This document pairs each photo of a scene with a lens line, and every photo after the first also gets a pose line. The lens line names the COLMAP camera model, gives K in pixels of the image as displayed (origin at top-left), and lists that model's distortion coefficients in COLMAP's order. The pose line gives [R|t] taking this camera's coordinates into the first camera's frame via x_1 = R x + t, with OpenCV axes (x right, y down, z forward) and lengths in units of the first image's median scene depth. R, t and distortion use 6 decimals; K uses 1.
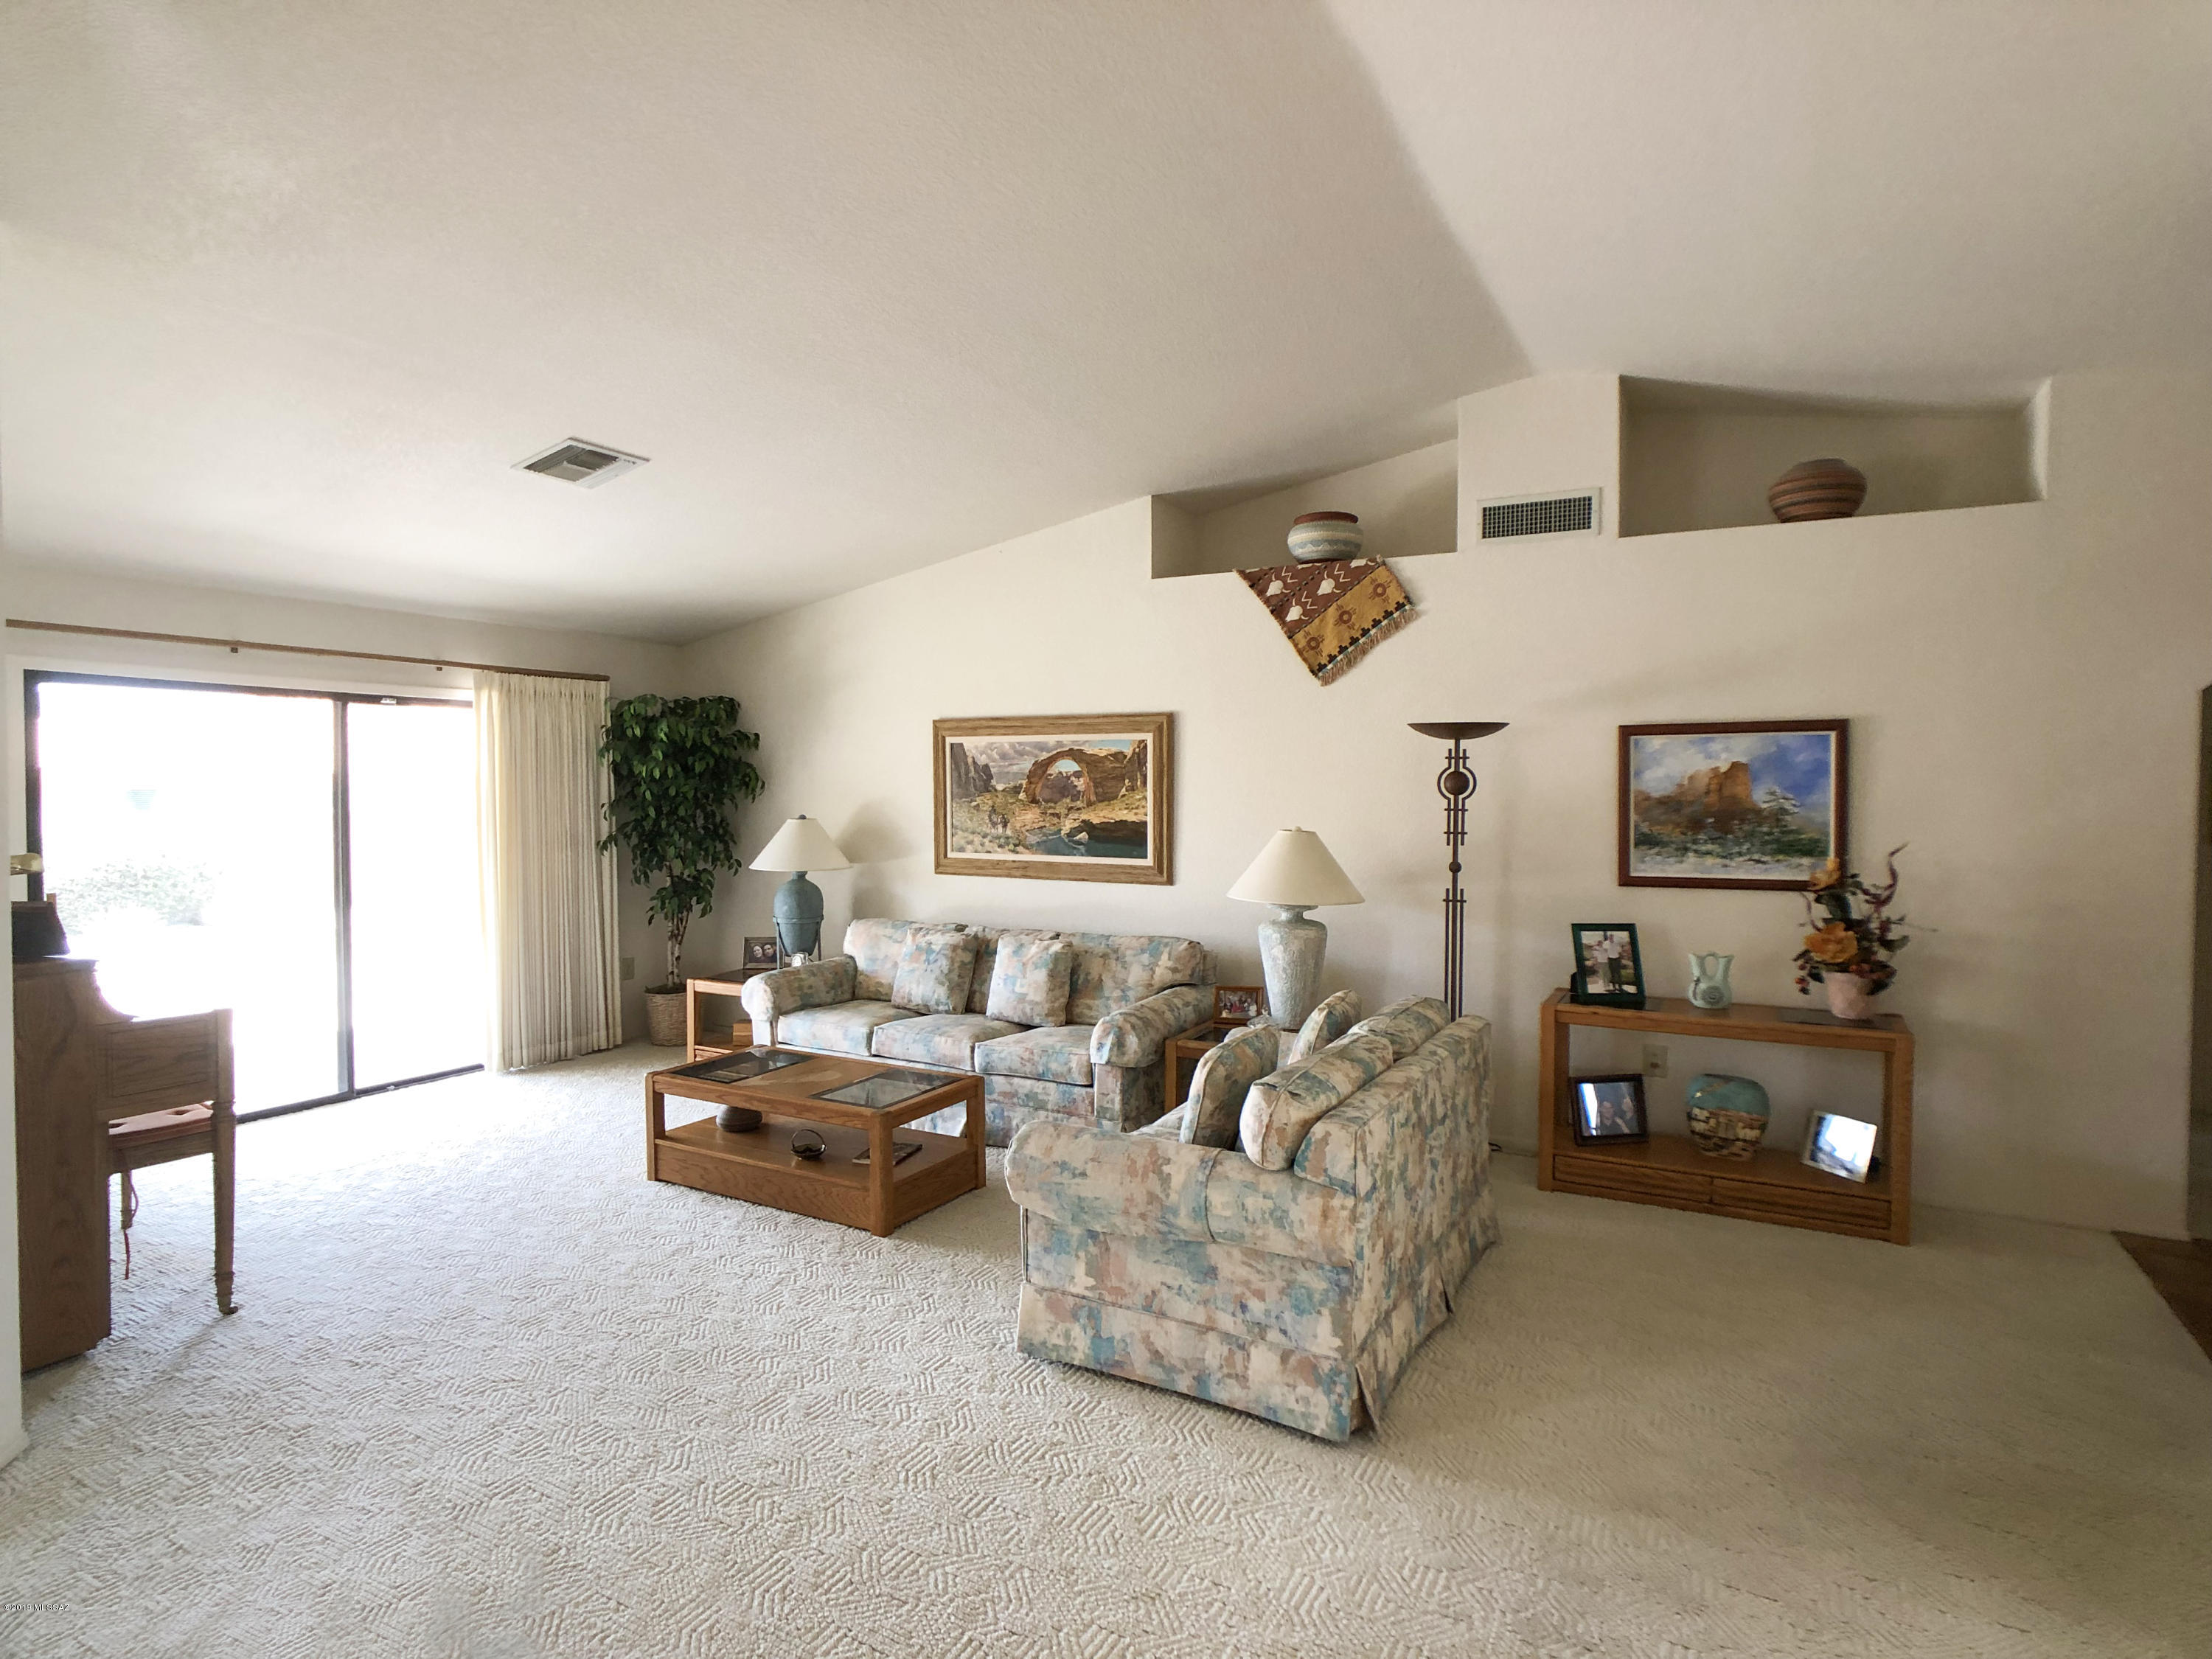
lens RADIAL K [[1165.2, 0, 1104.5], [0, 1165.2, 814.2], [0, 0, 1]] dist [-0.021289, 0.002181]
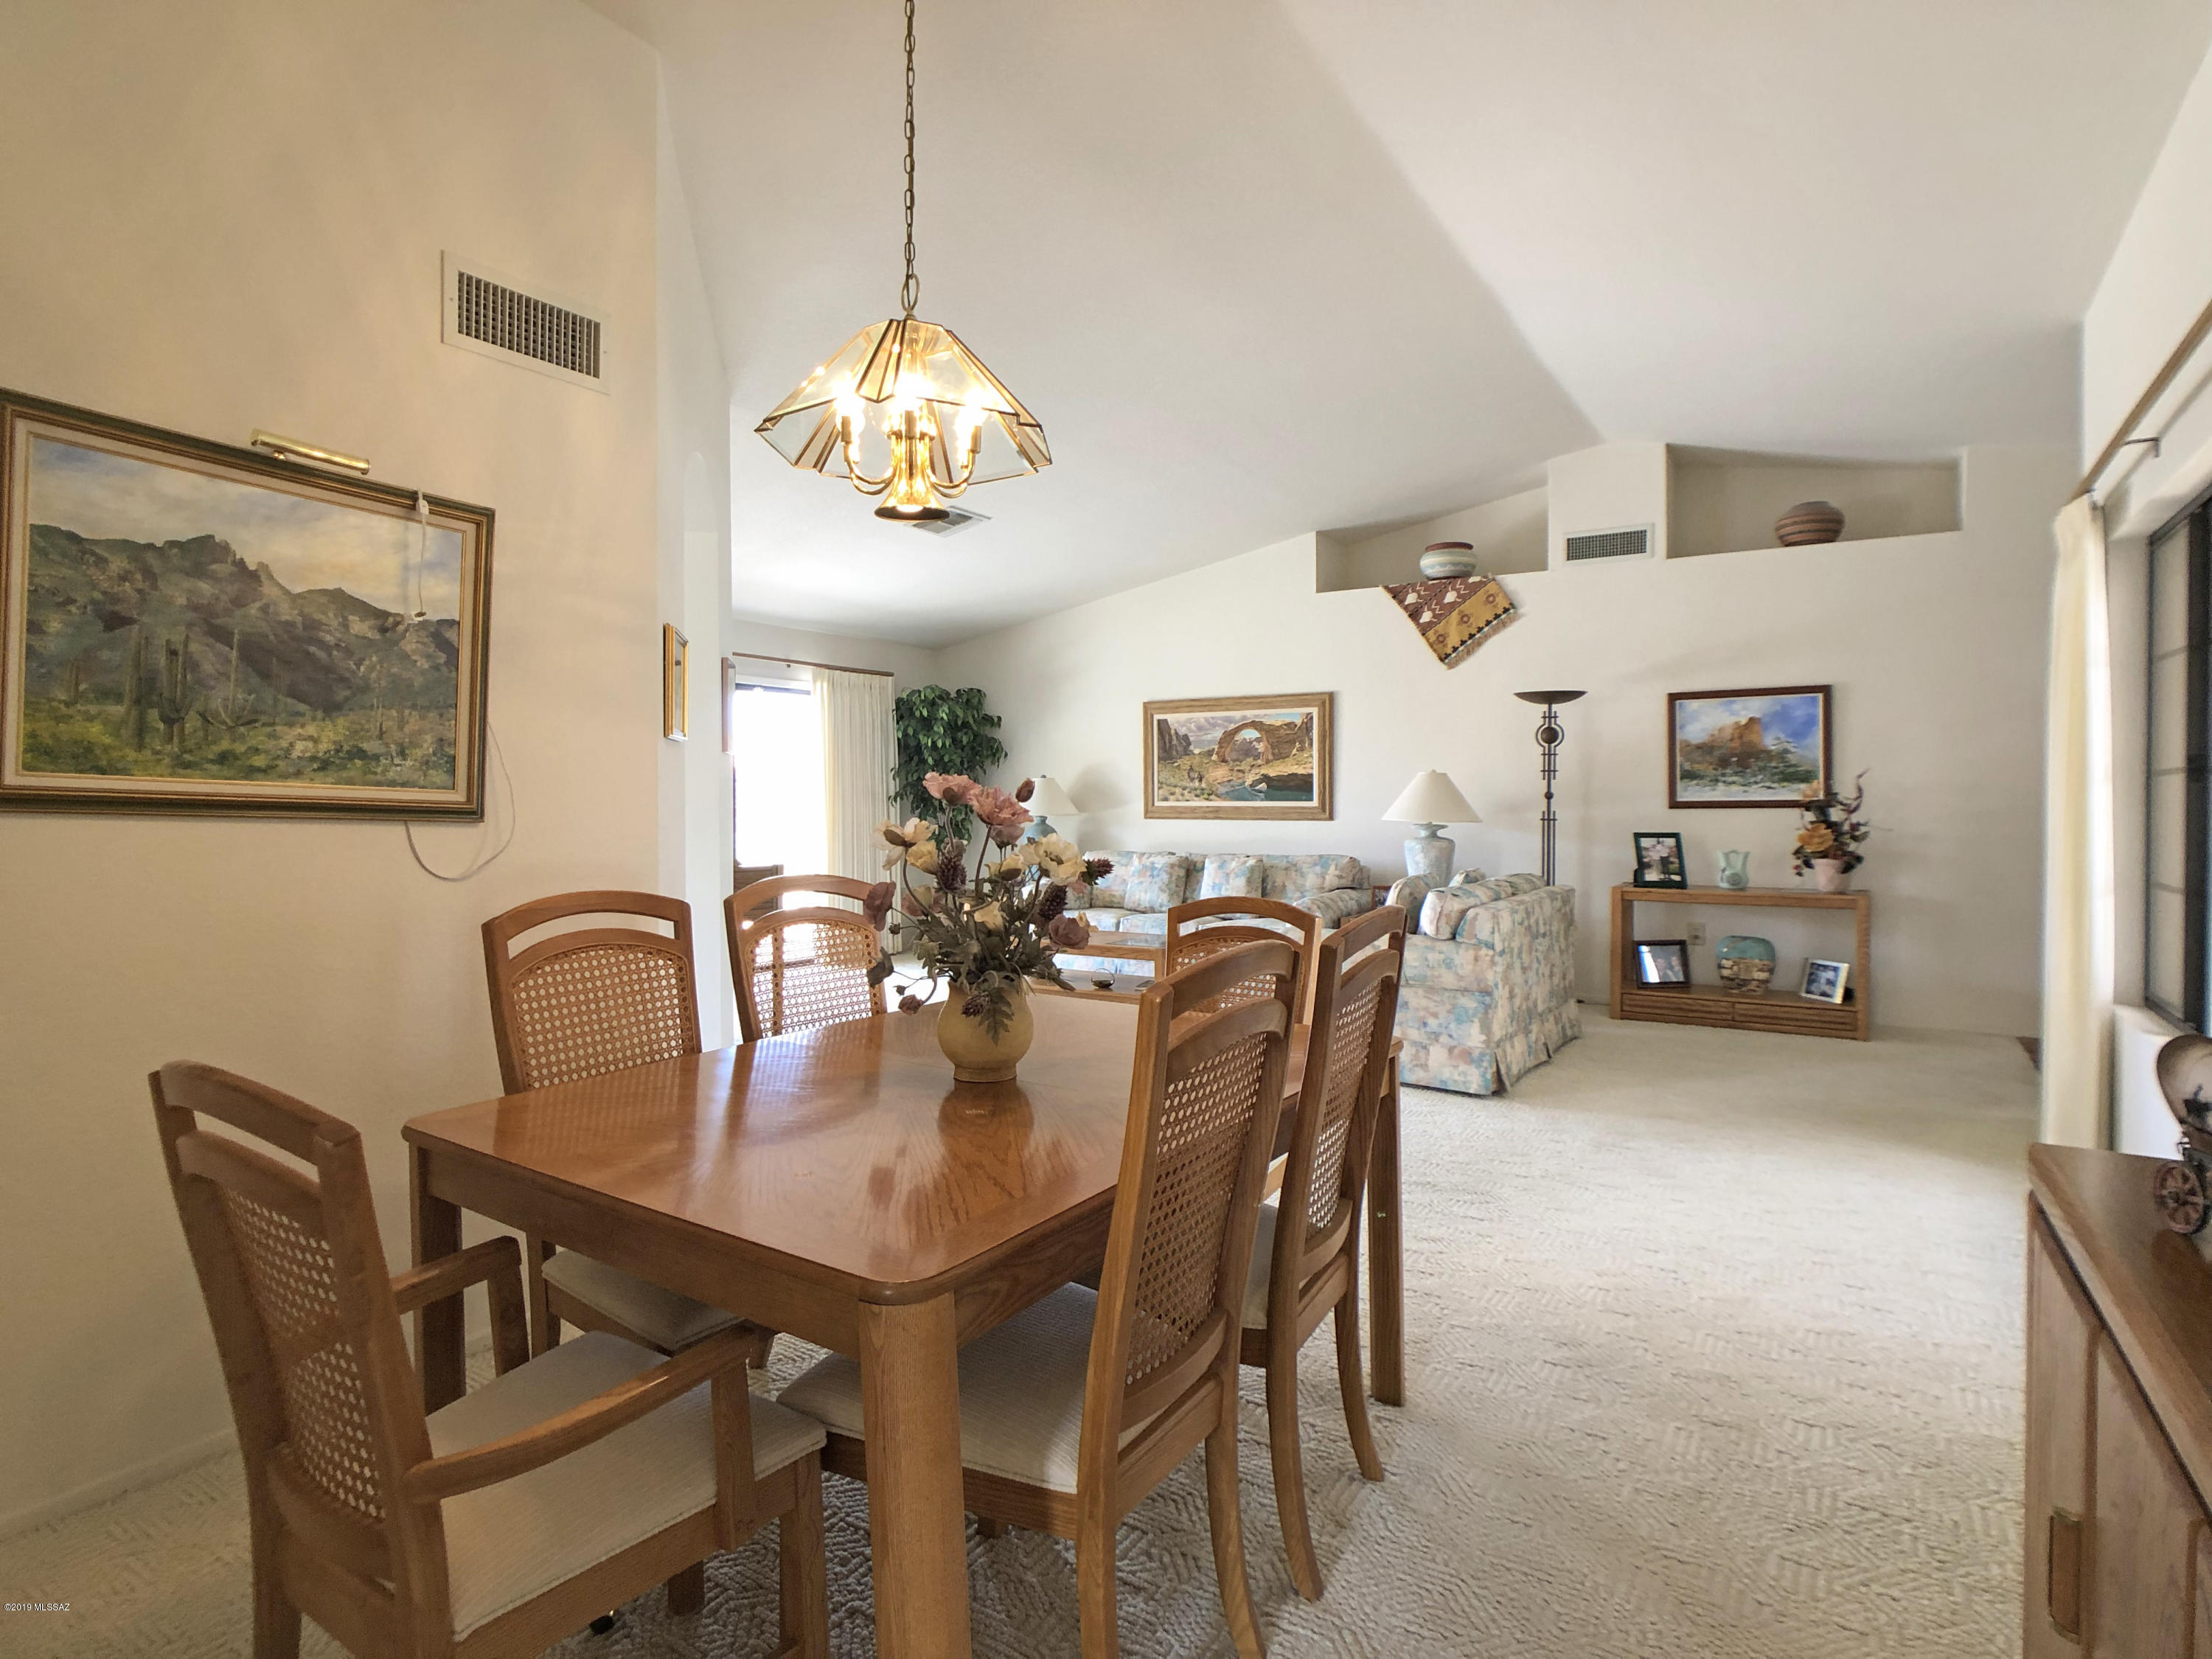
lens RADIAL K [[1165.2, 0, 1103.1], [0, 1165.2, 814.8], [0, 0, 1]] dist [-0.021289, 0.002181]
pose [[0.997740, -0.002005, -0.067169, -0.129463], [0.001122, 0.999912, -0.013185, 0.080327], [0.067190, 0.013080, 0.997654, -0.399495]]
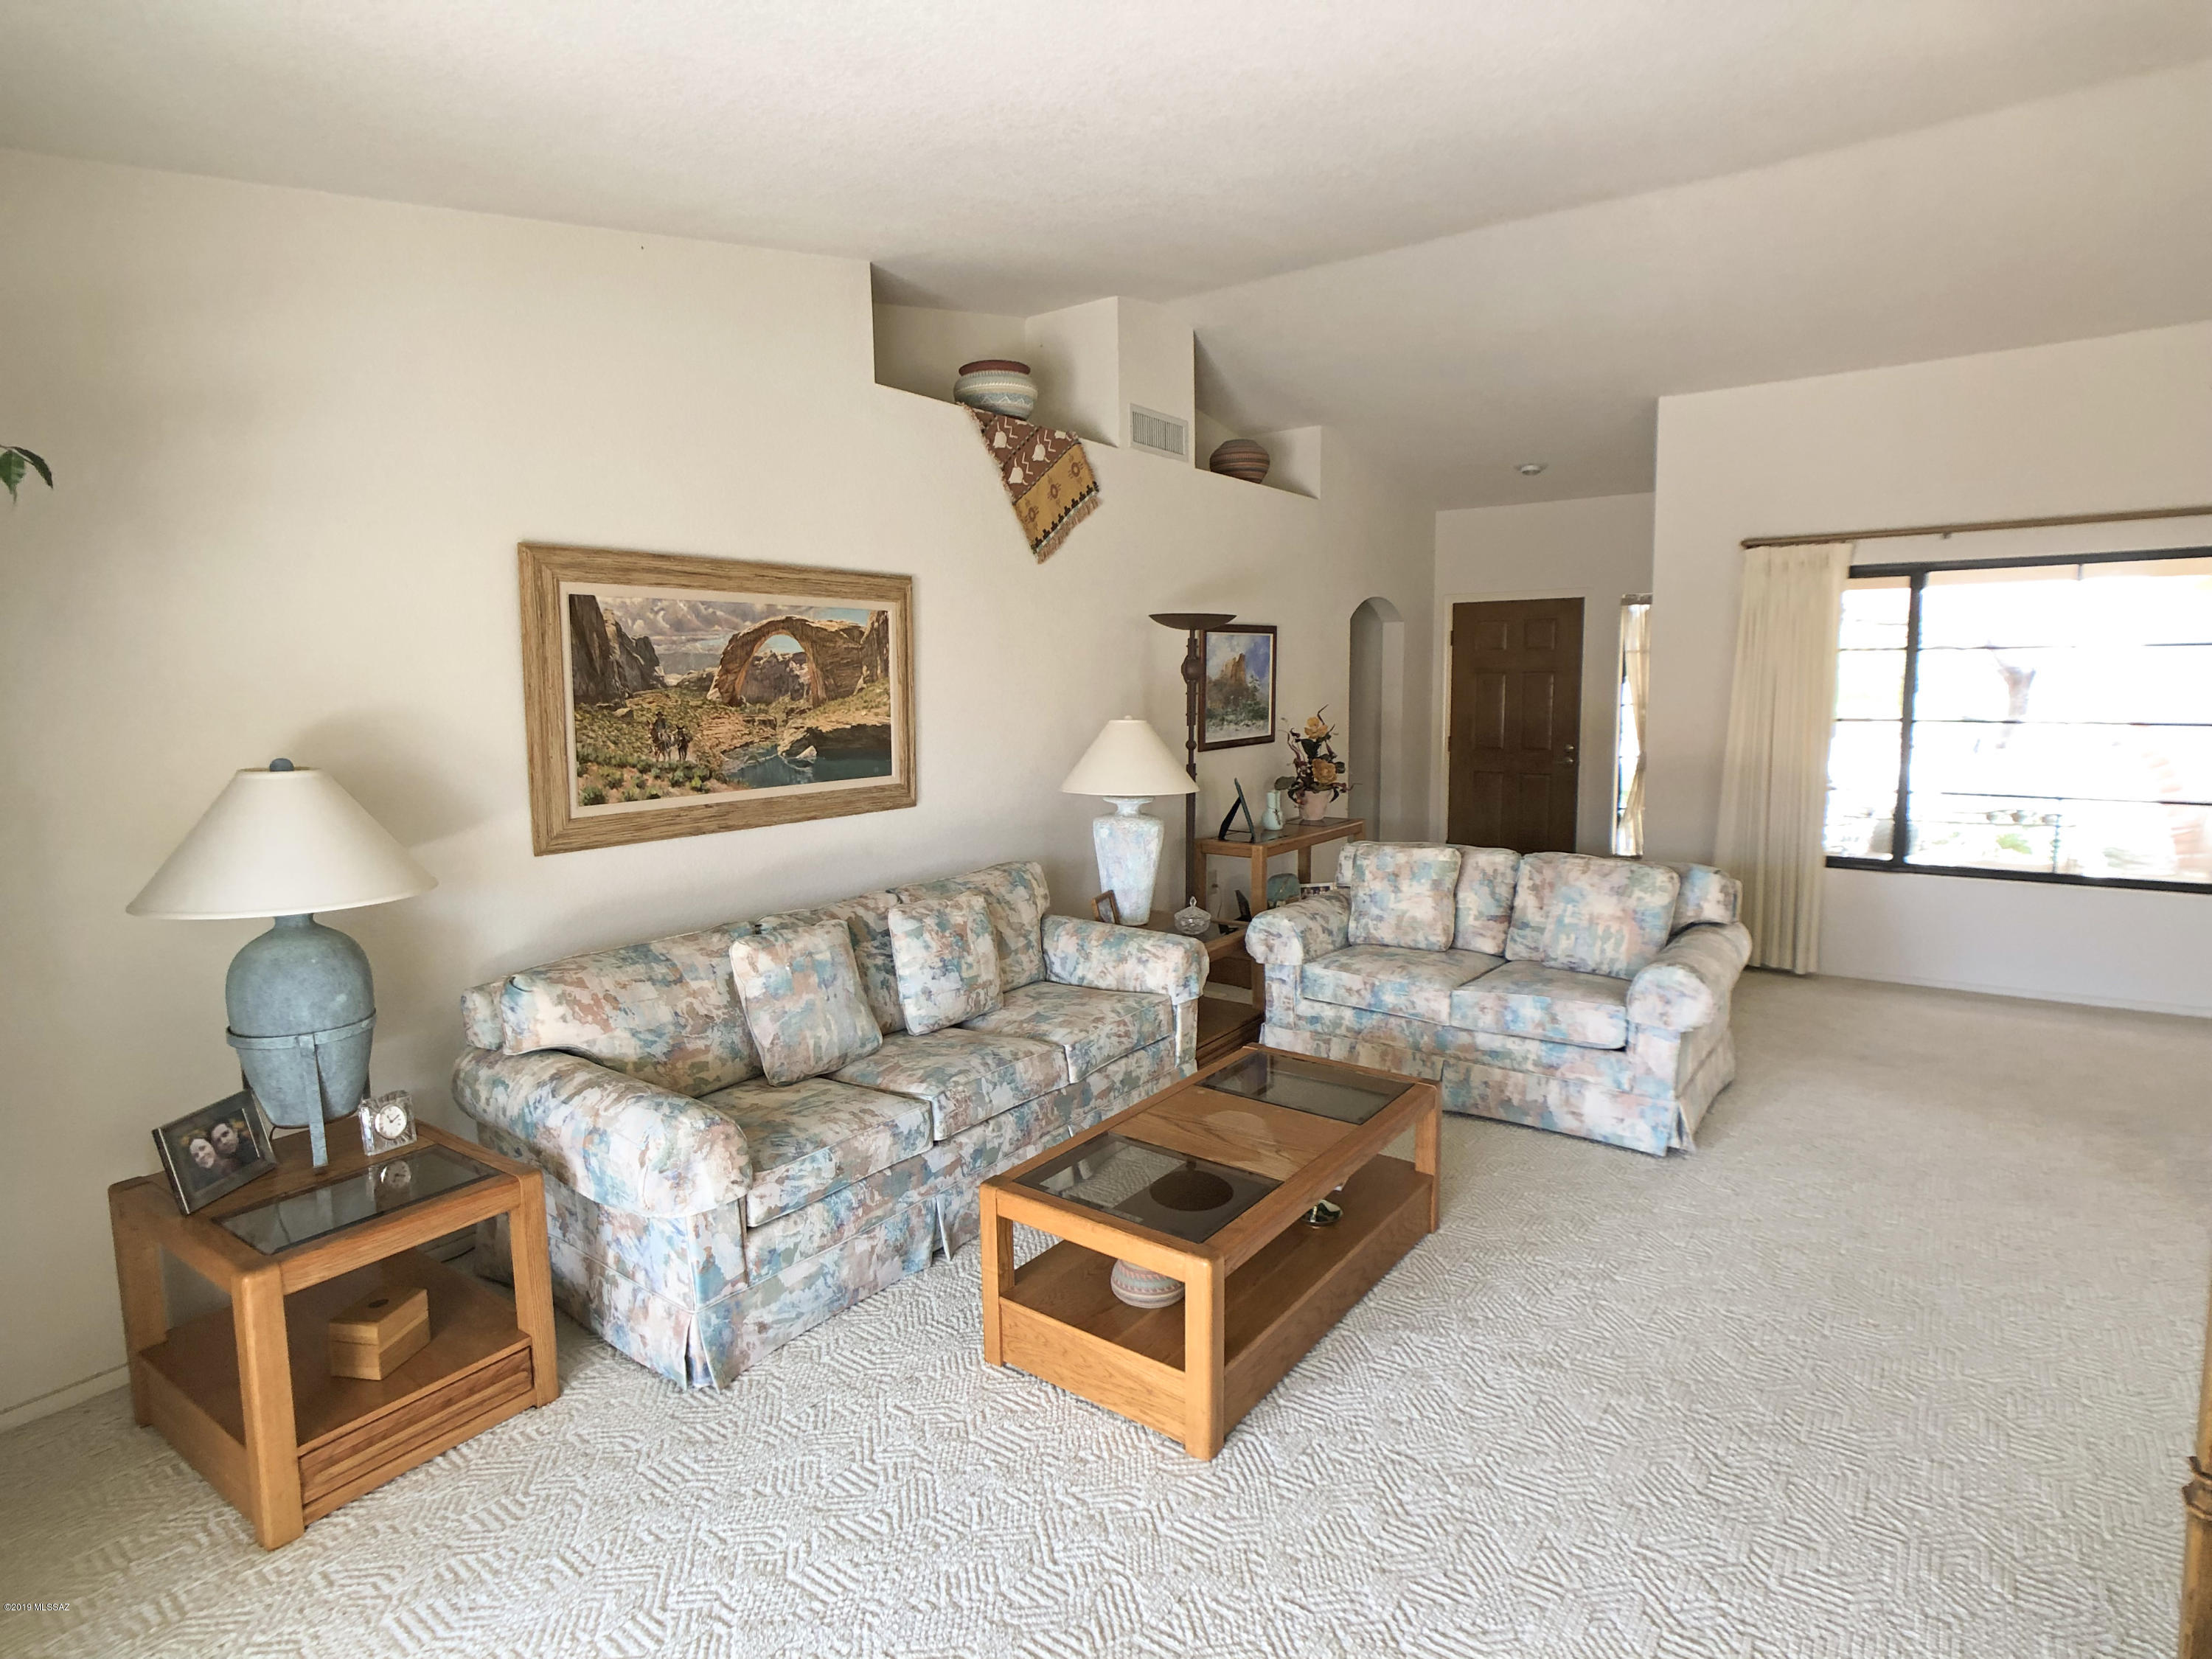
lens RADIAL K [[1165.2, 0, 1110.9], [0, 1165.2, 818.5], [0, 0, 1]] dist [-0.021289, 0.002181]
pose [[0.123465, -0.118454, 0.985254, -0.757350], [0.043206, 0.992550, 0.113917, -0.013594], [-0.991408, 0.028504, 0.127664, 0.866380]]
